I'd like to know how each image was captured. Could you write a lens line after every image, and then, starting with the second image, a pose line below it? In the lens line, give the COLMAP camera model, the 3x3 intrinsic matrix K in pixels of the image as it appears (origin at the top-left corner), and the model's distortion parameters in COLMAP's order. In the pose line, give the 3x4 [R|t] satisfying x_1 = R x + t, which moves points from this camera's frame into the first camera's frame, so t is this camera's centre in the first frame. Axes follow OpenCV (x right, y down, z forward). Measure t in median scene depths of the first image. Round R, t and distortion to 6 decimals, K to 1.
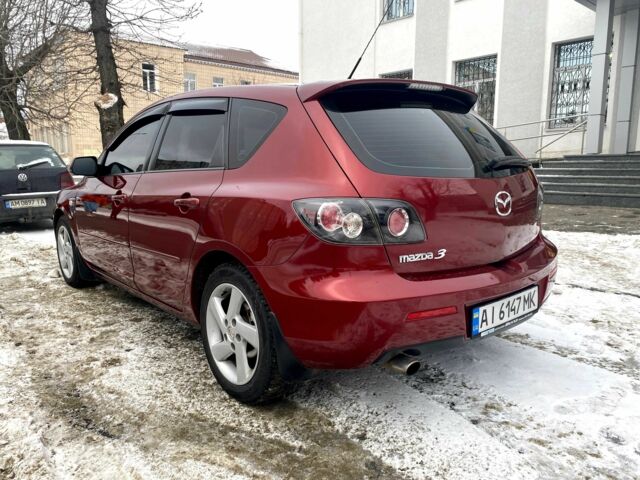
lens RADIAL K [[495.7, 0, 320.0], [0, 495.7, 240.0], [0, 0, 1]] dist [-0.003539, -0.002102]
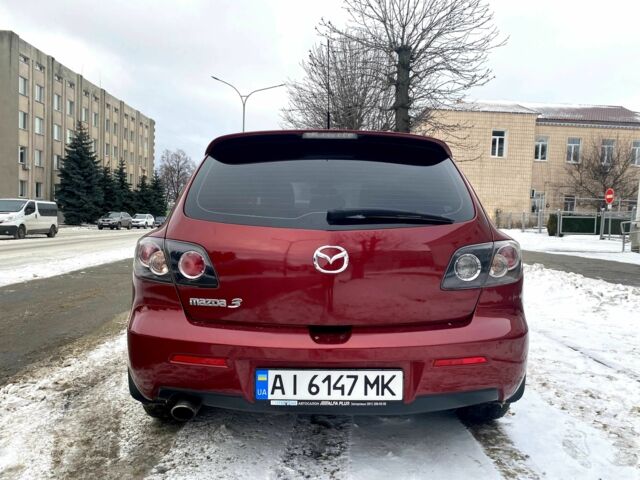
lens RADIAL K [[481.2, 0, 320.0], [0, 481.2, 240.0], [0, 0, 1]] dist [0.003864, 0.005981]
pose [[0.783696, 0.055394, -0.618670, 0.881476], [-0.129889, 0.988610, -0.076018, -0.040794], [0.607412, 0.139933, 0.781965, 0.326878]]
